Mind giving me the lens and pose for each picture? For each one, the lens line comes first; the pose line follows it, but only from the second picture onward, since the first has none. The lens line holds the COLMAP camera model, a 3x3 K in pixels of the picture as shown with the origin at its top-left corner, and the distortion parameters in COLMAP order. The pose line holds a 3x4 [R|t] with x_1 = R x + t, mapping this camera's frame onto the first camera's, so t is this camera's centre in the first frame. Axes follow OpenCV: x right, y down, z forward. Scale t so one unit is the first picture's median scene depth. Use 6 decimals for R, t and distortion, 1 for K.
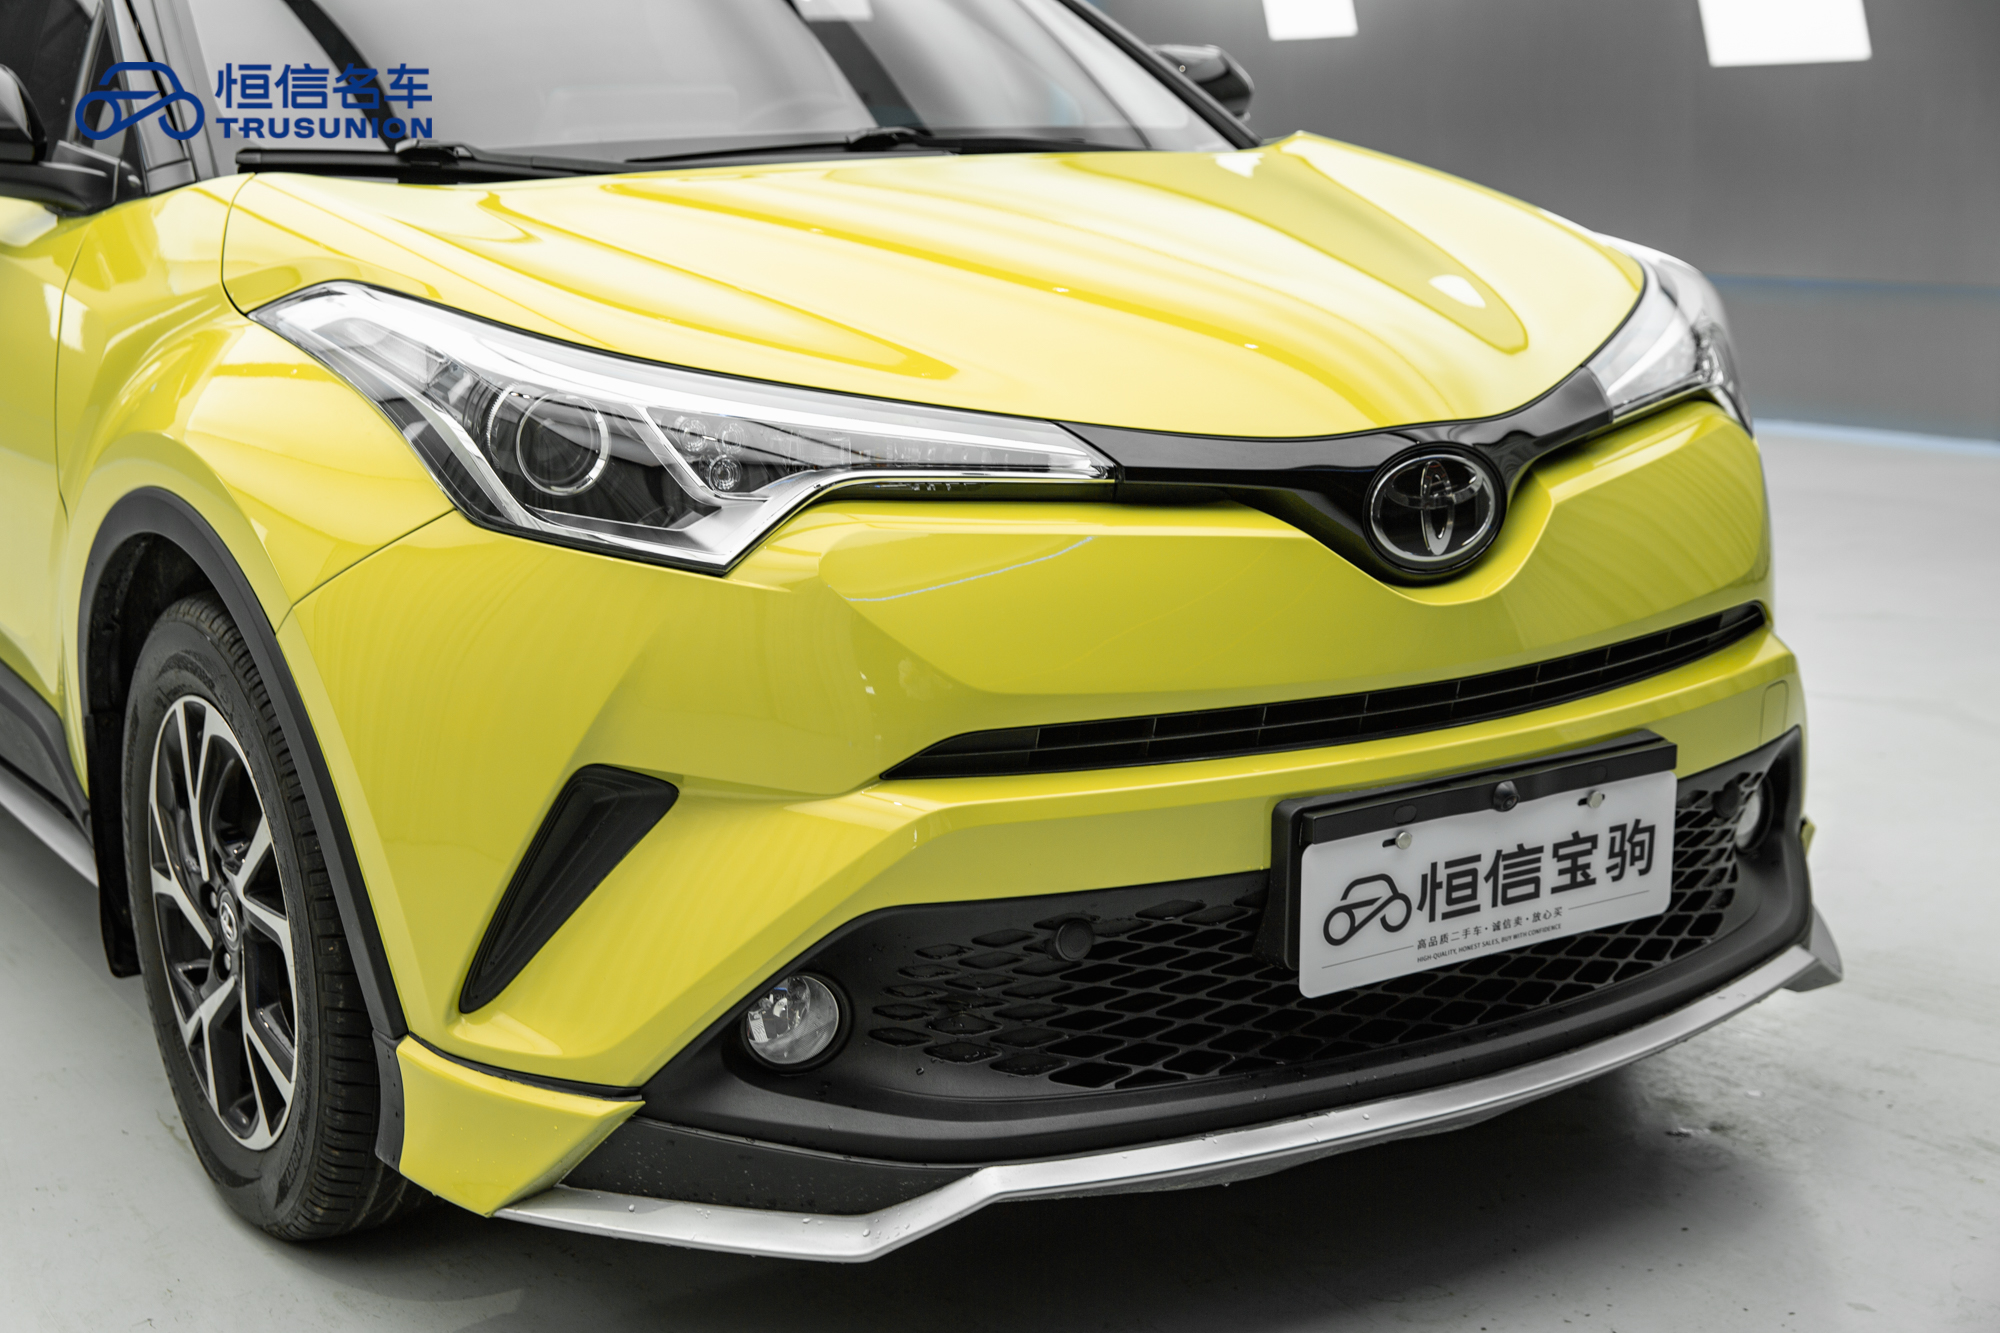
lens RADIAL K [[2900.0, 0, 996.4], [0, 2900.0, 700.5], [0, 0, 1]] dist [-0.019213, 0.001702]
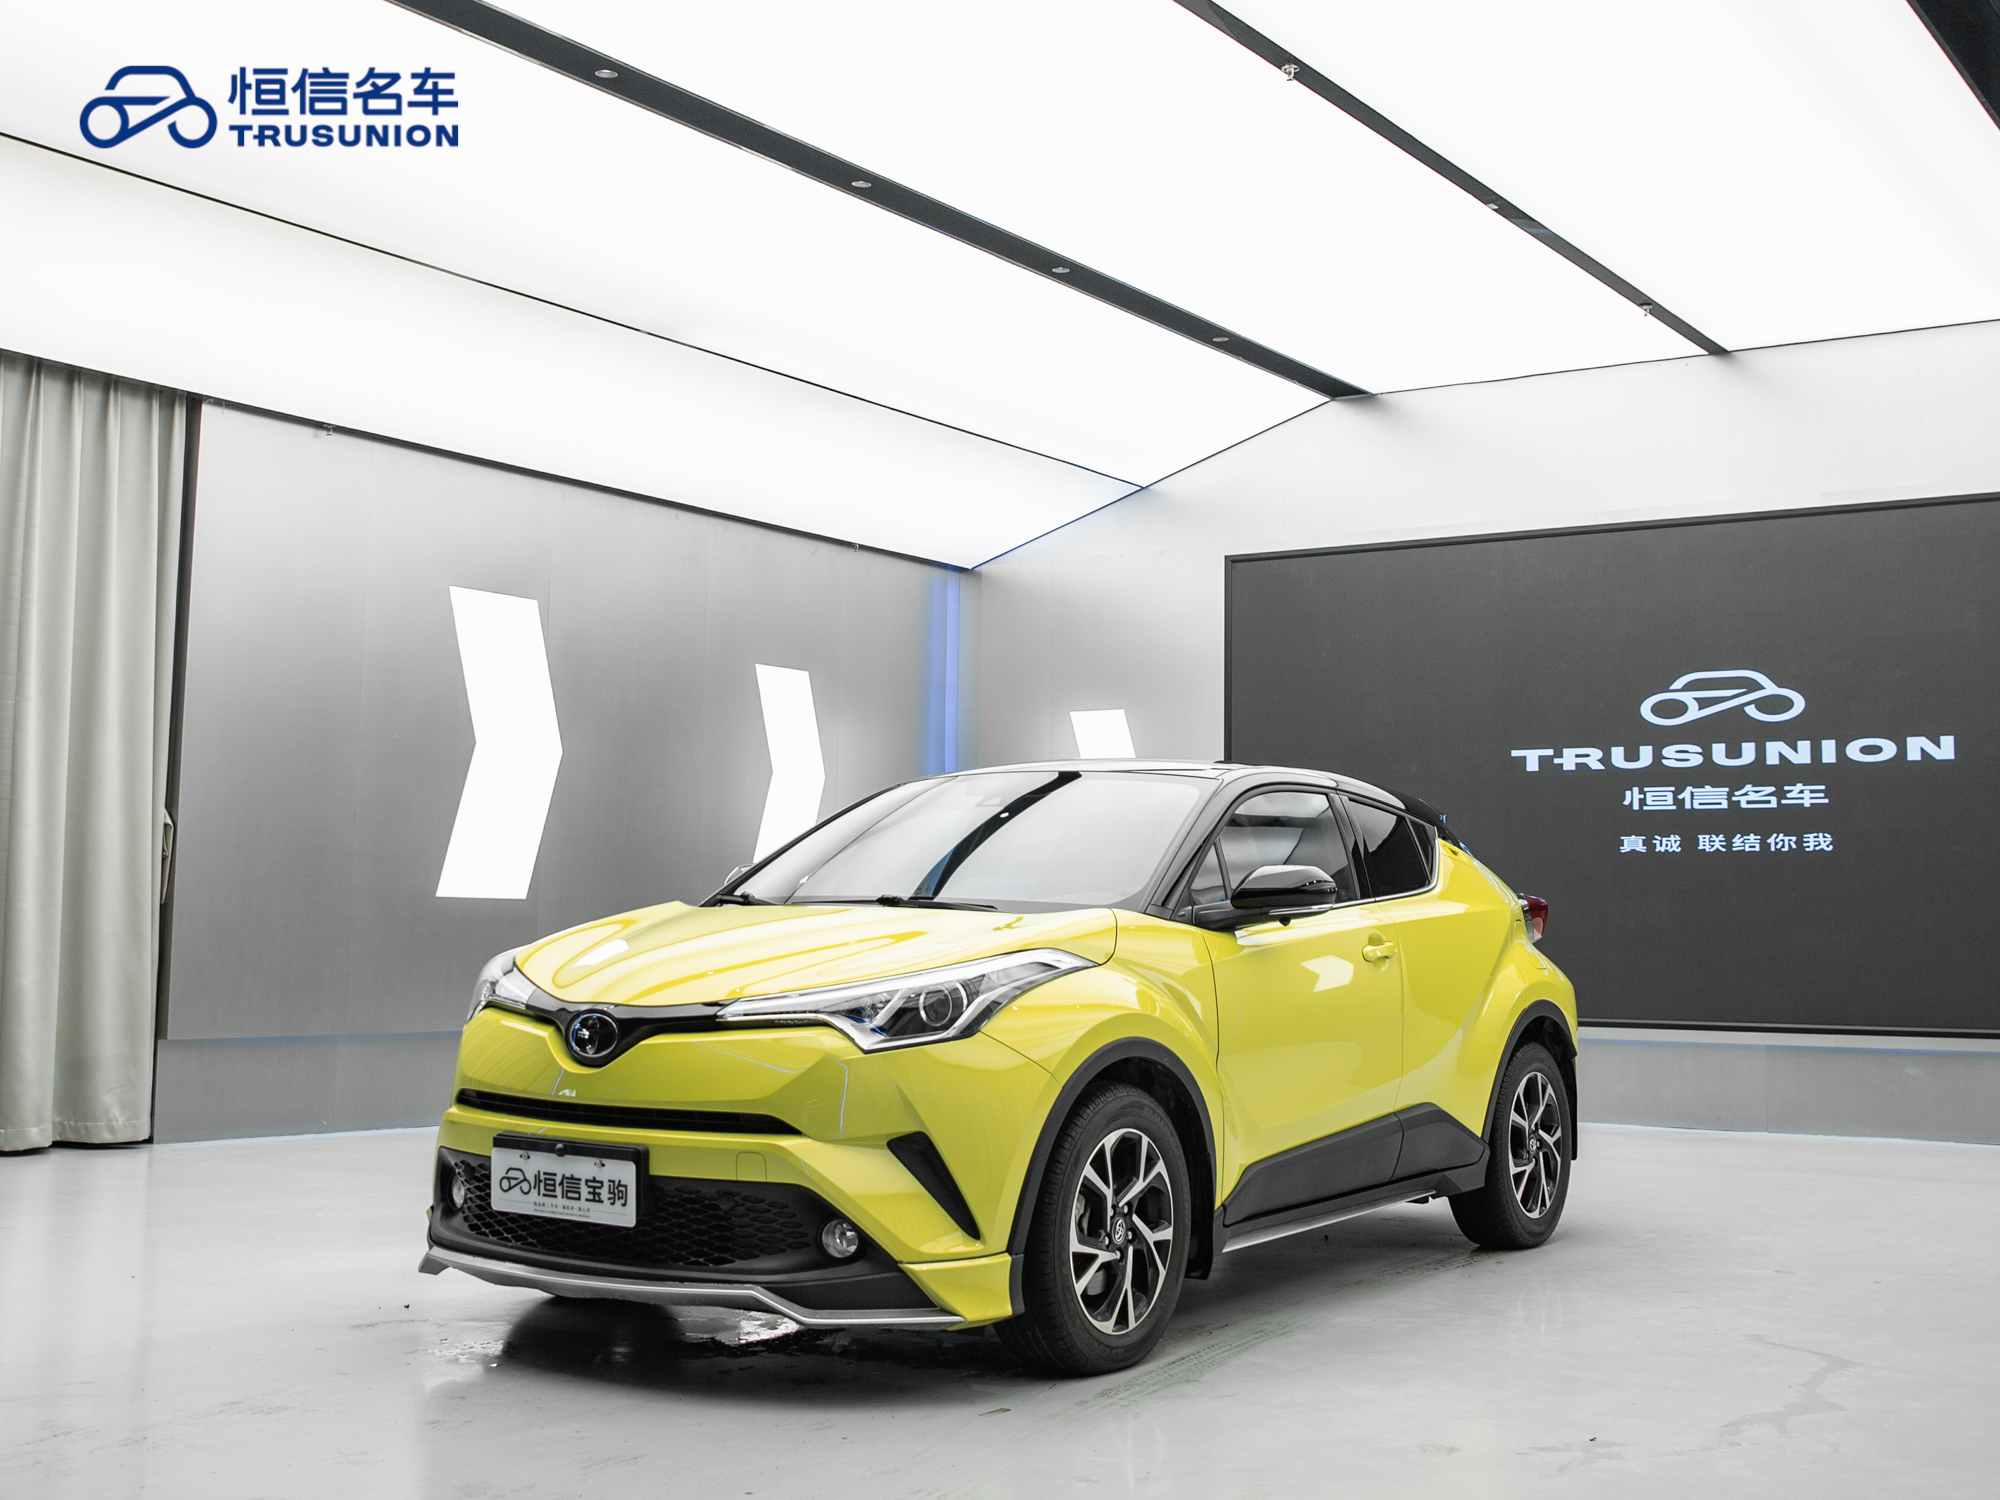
lens RADIAL K [[2327.8, 0, 1000.0], [0, 2327.8, 750.0], [0, 0, 1]] dist [-0.104960, 0.004078]
pose [[0.402732, -0.029998, -0.914826, 2.134116], [-0.221370, 0.966600, -0.129149, -0.124761], [0.888145, 0.254527, 0.382641, 0.498732]]
